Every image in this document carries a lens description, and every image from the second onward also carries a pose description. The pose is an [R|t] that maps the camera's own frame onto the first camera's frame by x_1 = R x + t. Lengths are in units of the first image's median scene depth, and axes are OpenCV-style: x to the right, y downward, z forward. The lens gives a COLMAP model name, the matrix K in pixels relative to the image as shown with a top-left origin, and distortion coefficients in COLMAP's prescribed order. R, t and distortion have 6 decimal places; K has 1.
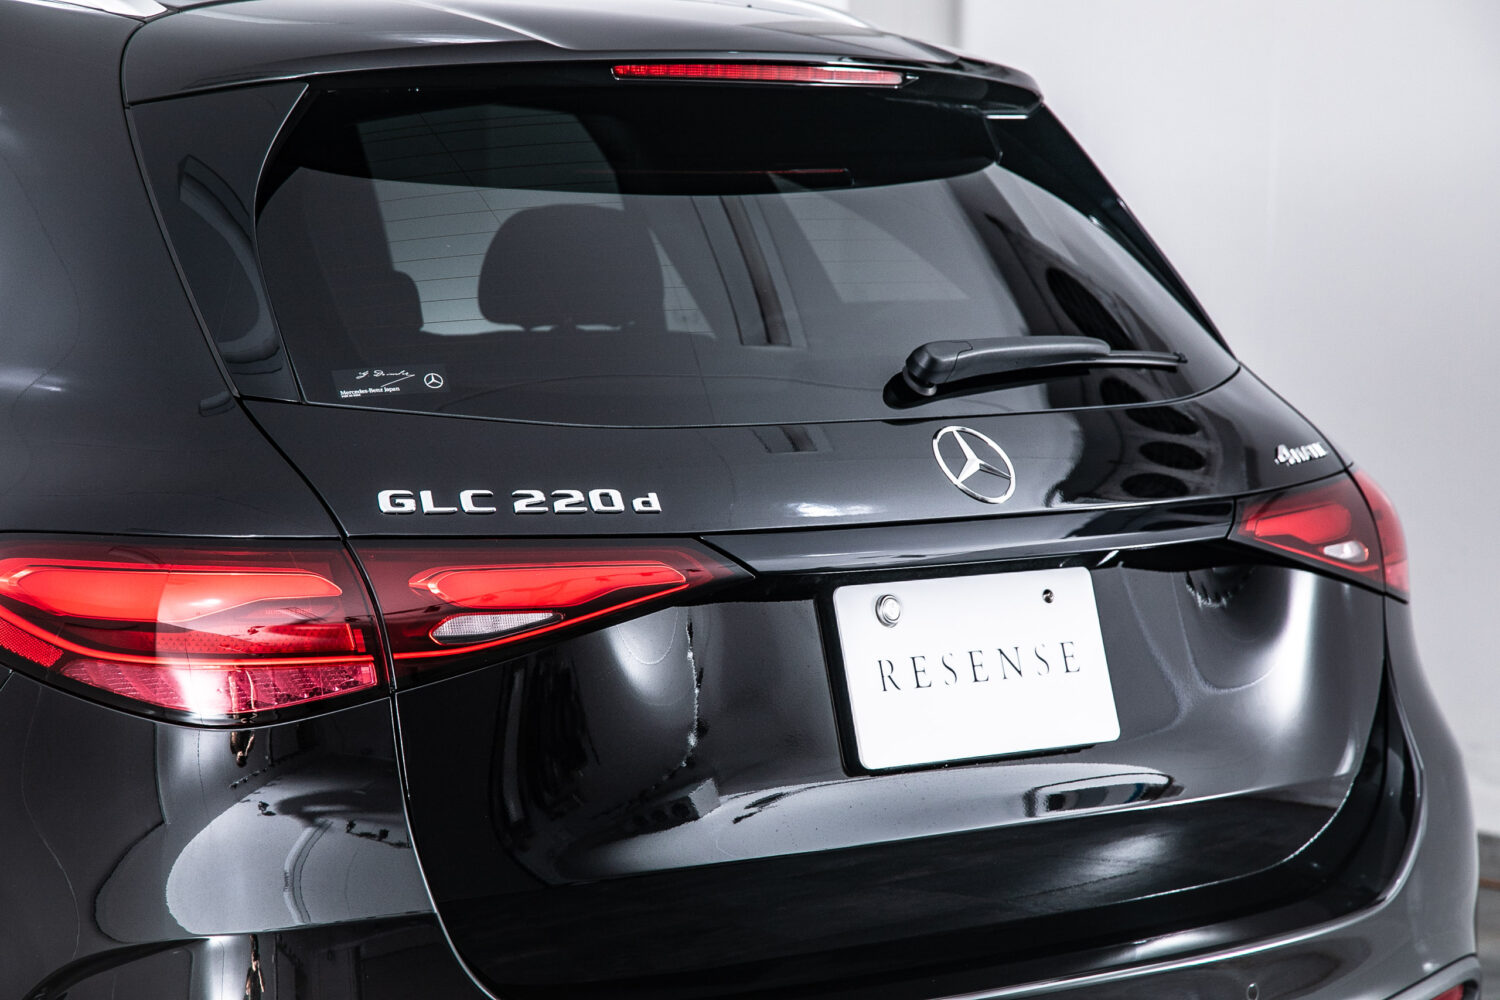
lens RADIAL K [[4287.2, 0, 769.7], [0, 4287.2, 499.1], [0, 0, 1]] dist [0.667539, 0.000000]
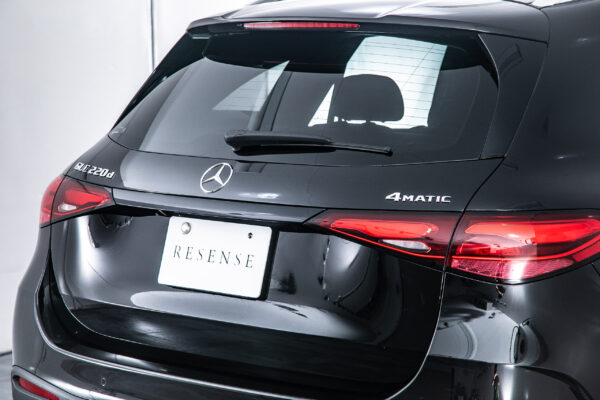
lens RADIAL K [[1714.9, 0, 302.0], [0, 1714.9, 183.1], [0, 0, 1]] dist [0.667539, 0.000000]
pose [[0.102305, 0.074451, -0.991963, 1.078290], [-0.089531, 0.993837, 0.065358, -0.077177], [0.990716, 0.082125, 0.108340, 0.942738]]
